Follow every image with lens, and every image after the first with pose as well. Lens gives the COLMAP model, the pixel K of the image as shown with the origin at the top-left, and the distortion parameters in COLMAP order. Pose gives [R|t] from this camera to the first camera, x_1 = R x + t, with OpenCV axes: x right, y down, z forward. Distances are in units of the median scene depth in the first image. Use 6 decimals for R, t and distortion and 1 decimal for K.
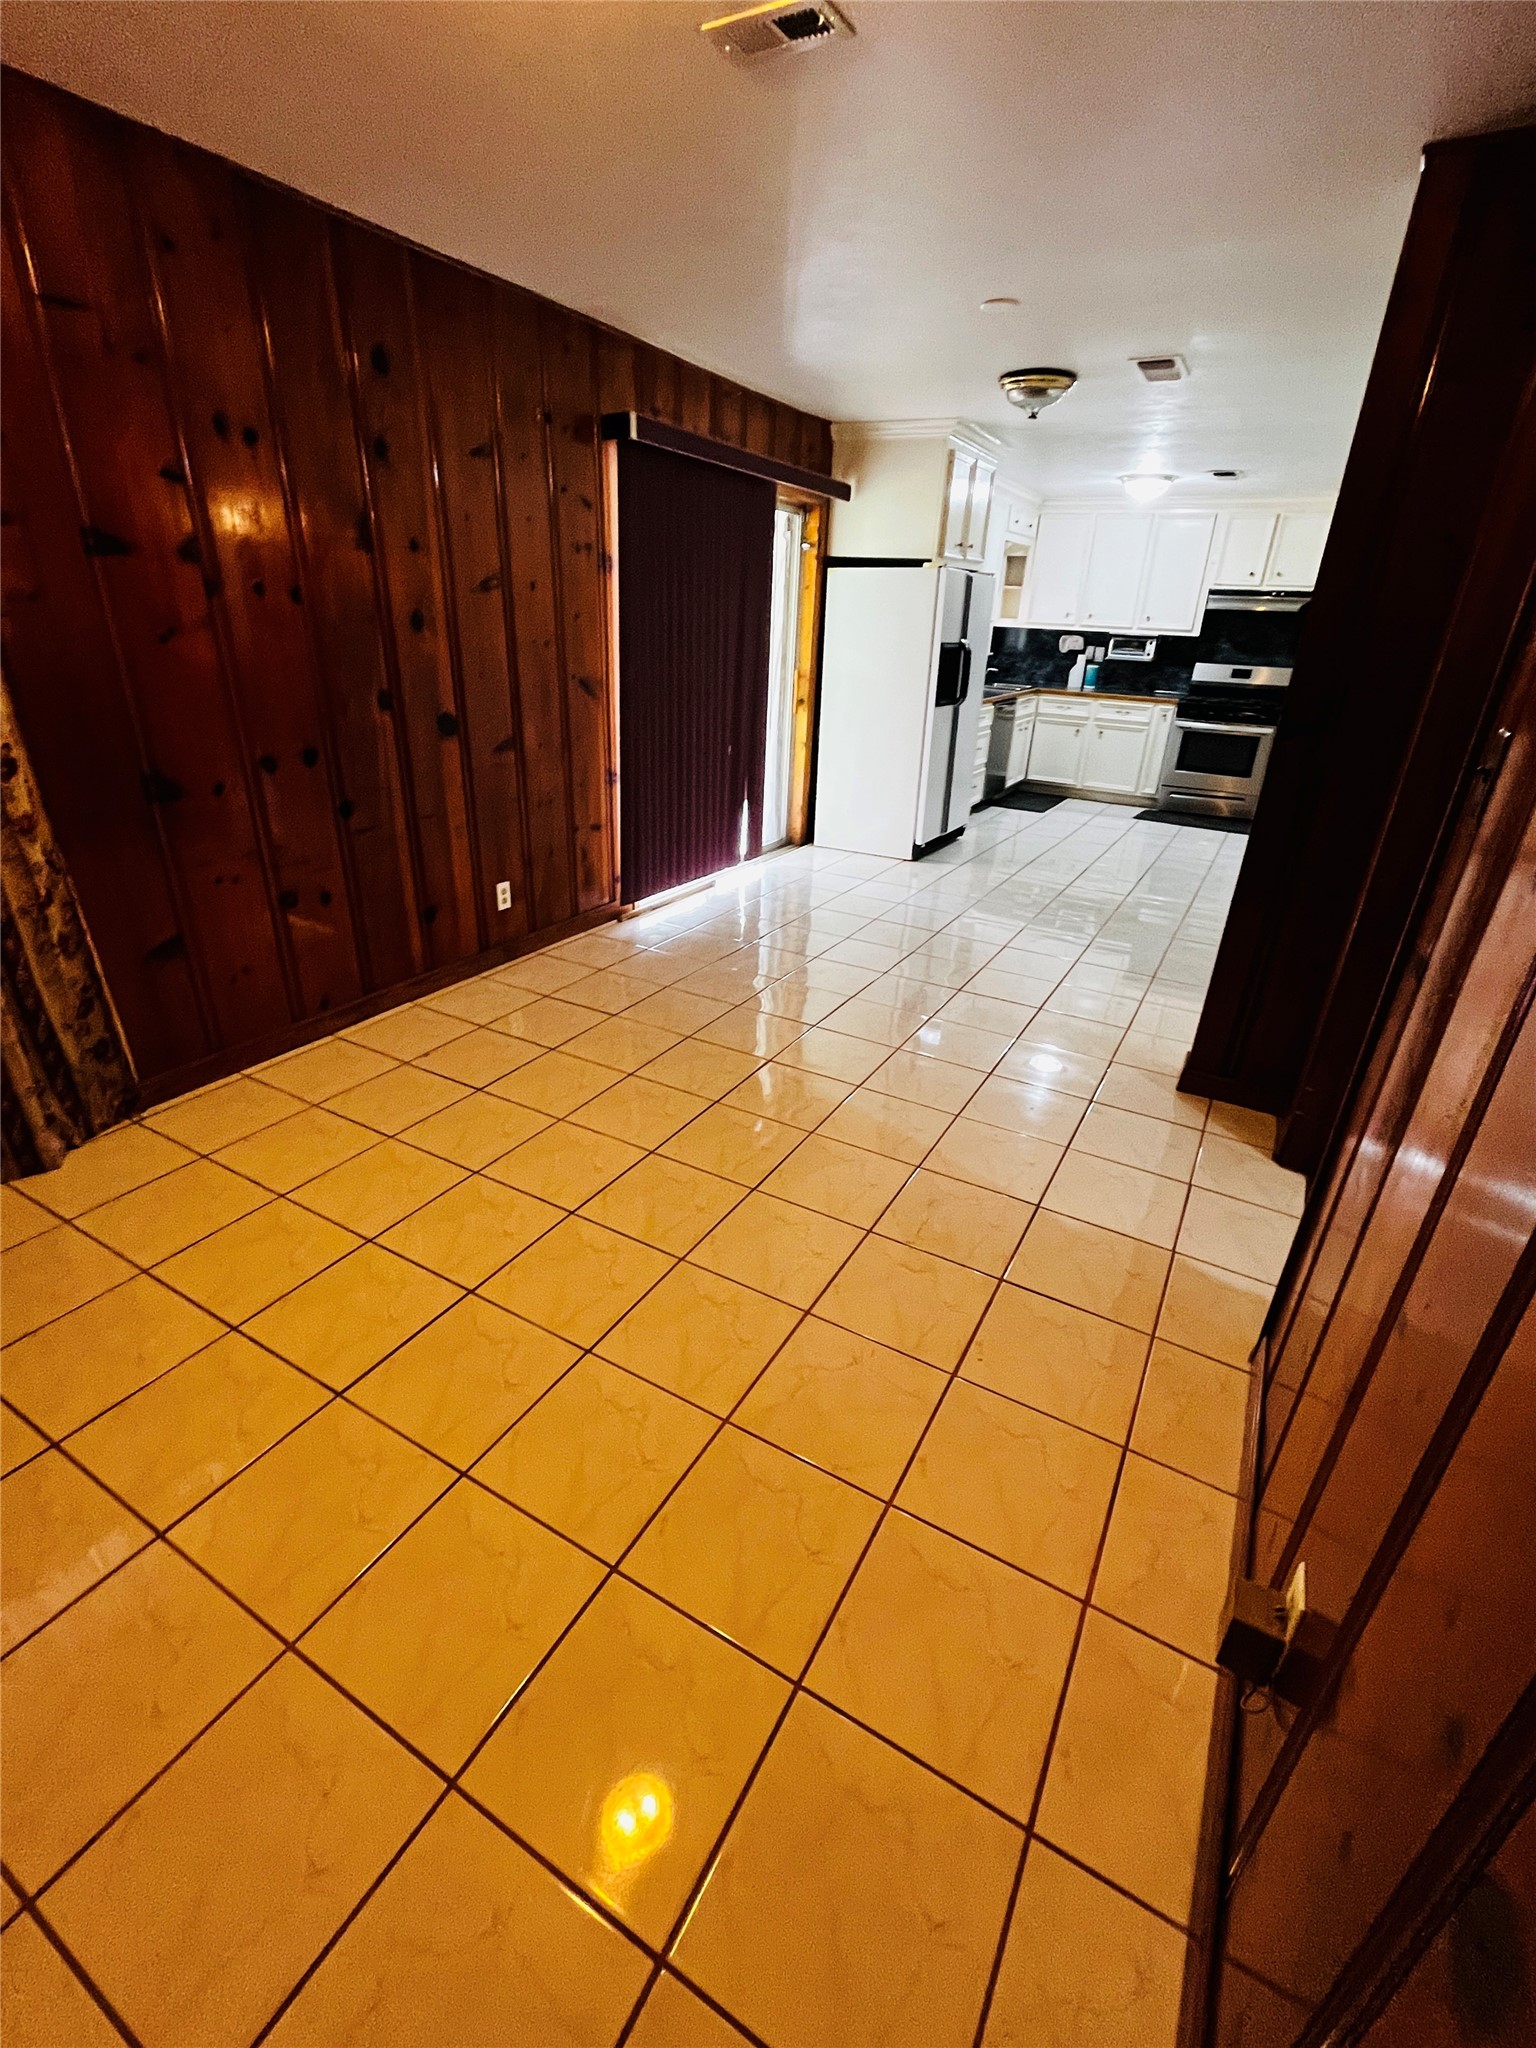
lens RADIAL K [[894.5, 0, 764.4], [0, 894.5, 1015.4], [0, 0, 1]] dist [-0.002761, 0.000766]
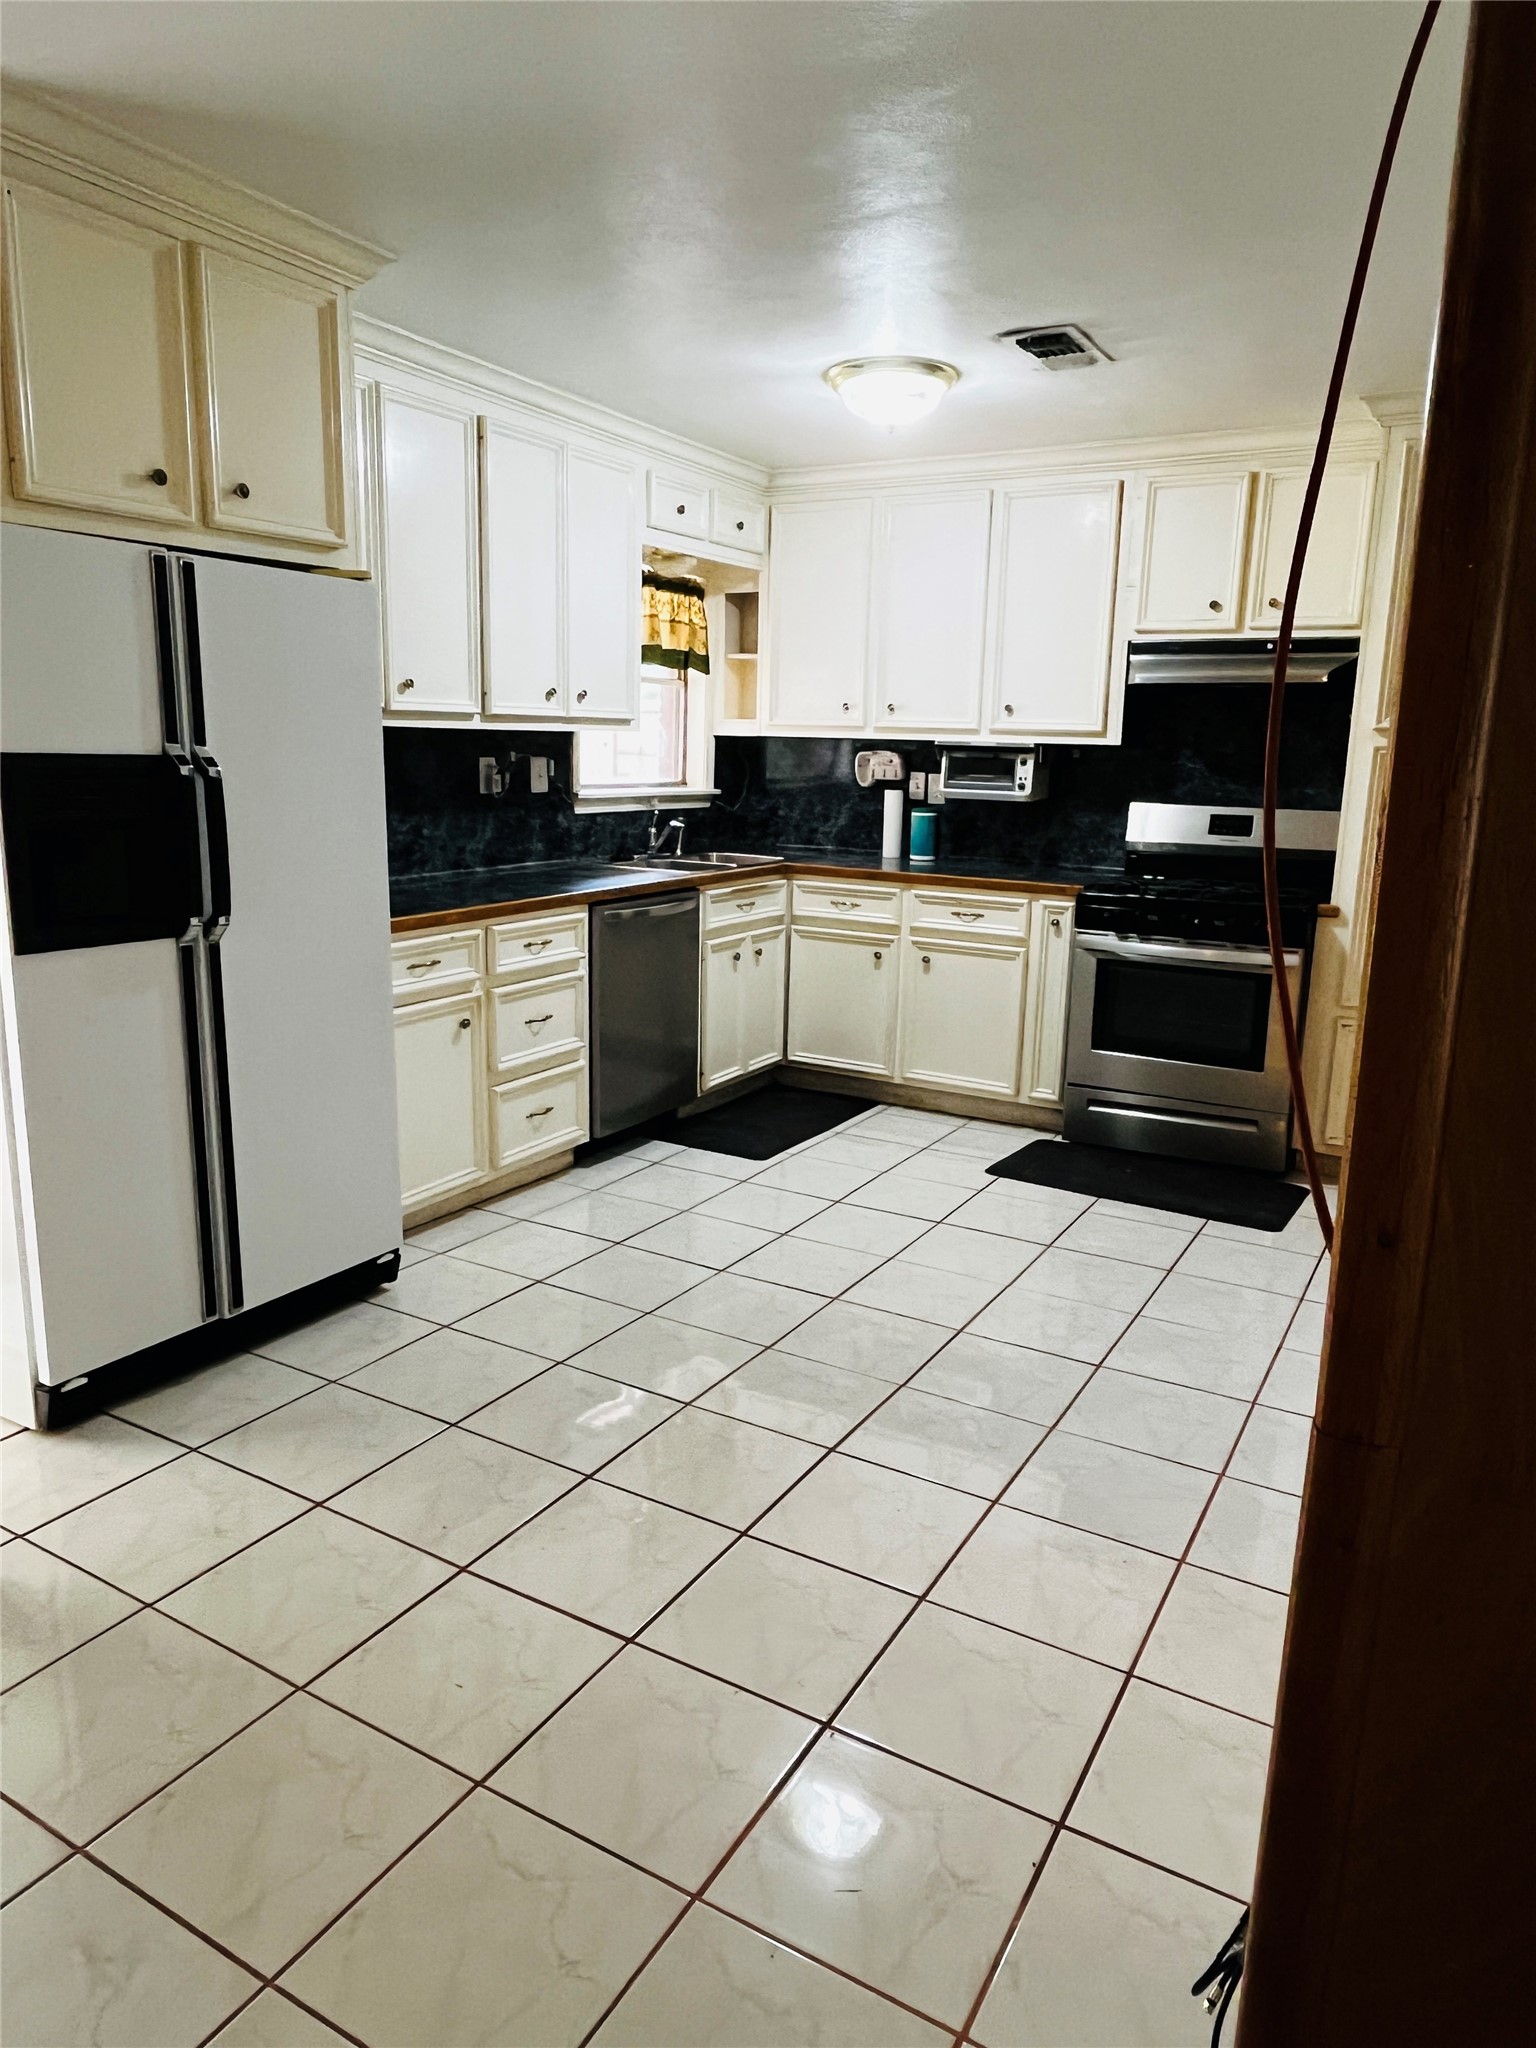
lens RADIAL K [[1314.6, 0, 767.3], [0, 1314.6, 1016.9], [0, 0, 1]] dist [-0.013396, 0.003523]
pose [[0.999880, -0.015445, -0.001124, 0.305704], [0.014814, 0.975118, -0.221193, -0.154593], [0.004512, 0.221149, 0.975229, 0.400230]]
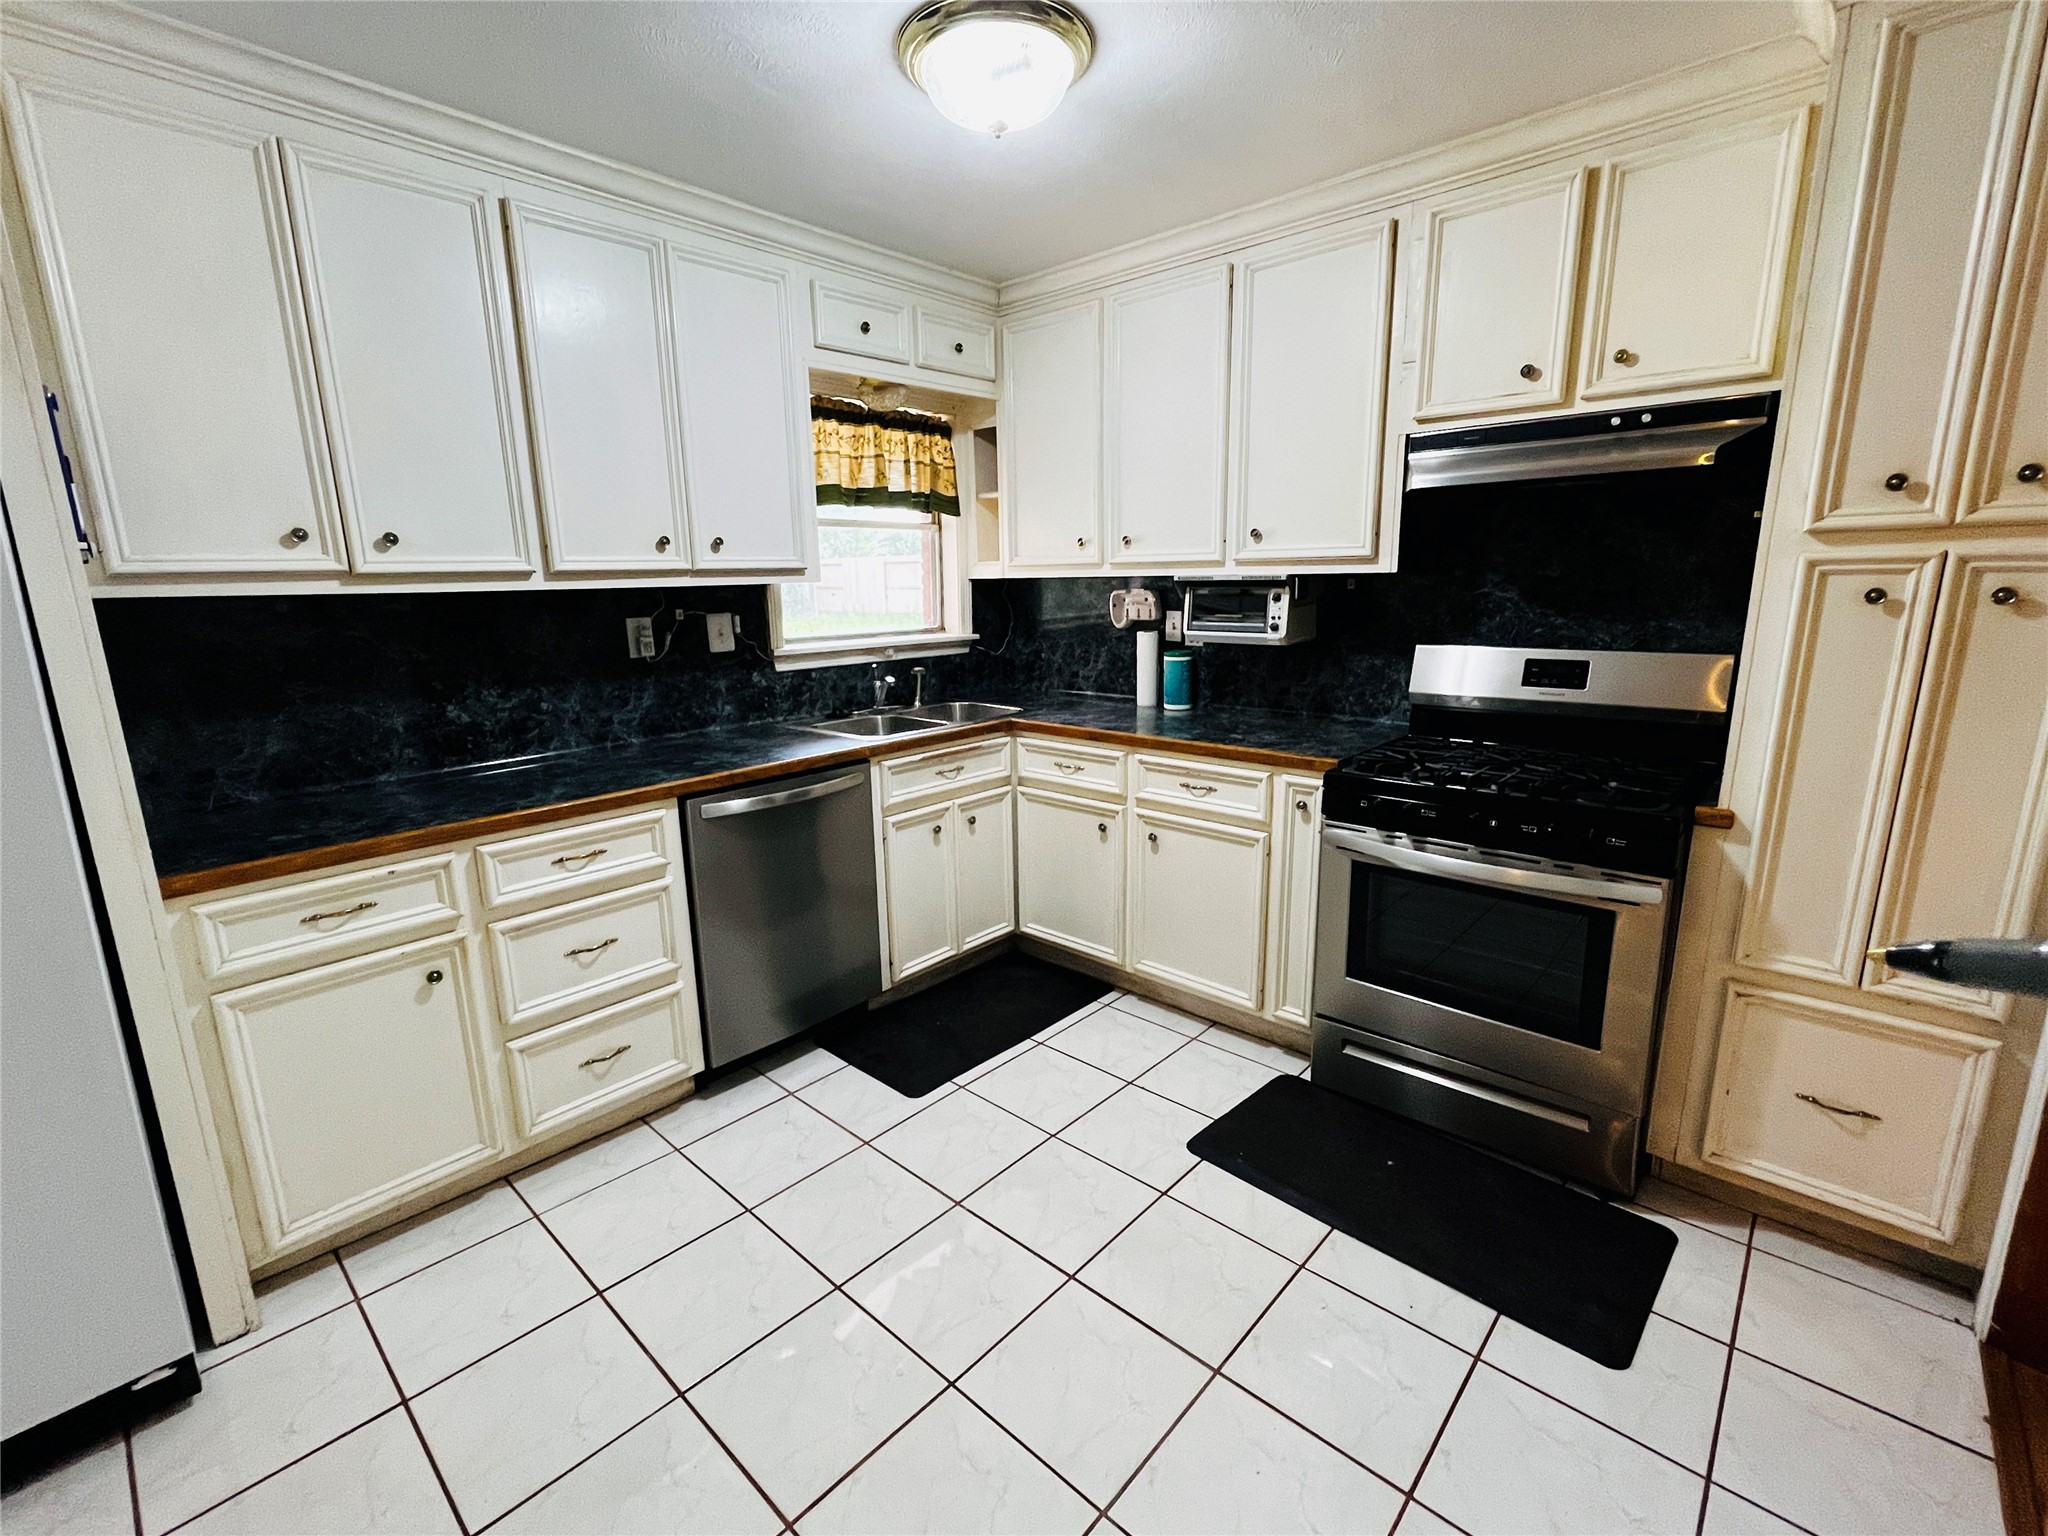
lens RADIAL K [[894.5, 0, 1014.3], [0, 894.5, 766.1], [0, 0, 1]] dist [-0.002761, 0.000766]
pose [[0.974194, -0.010751, -0.225457, 0.409836], [-0.039383, 0.975447, -0.216685, -0.268450], [0.222251, 0.219973, 0.949851, 0.649823]]
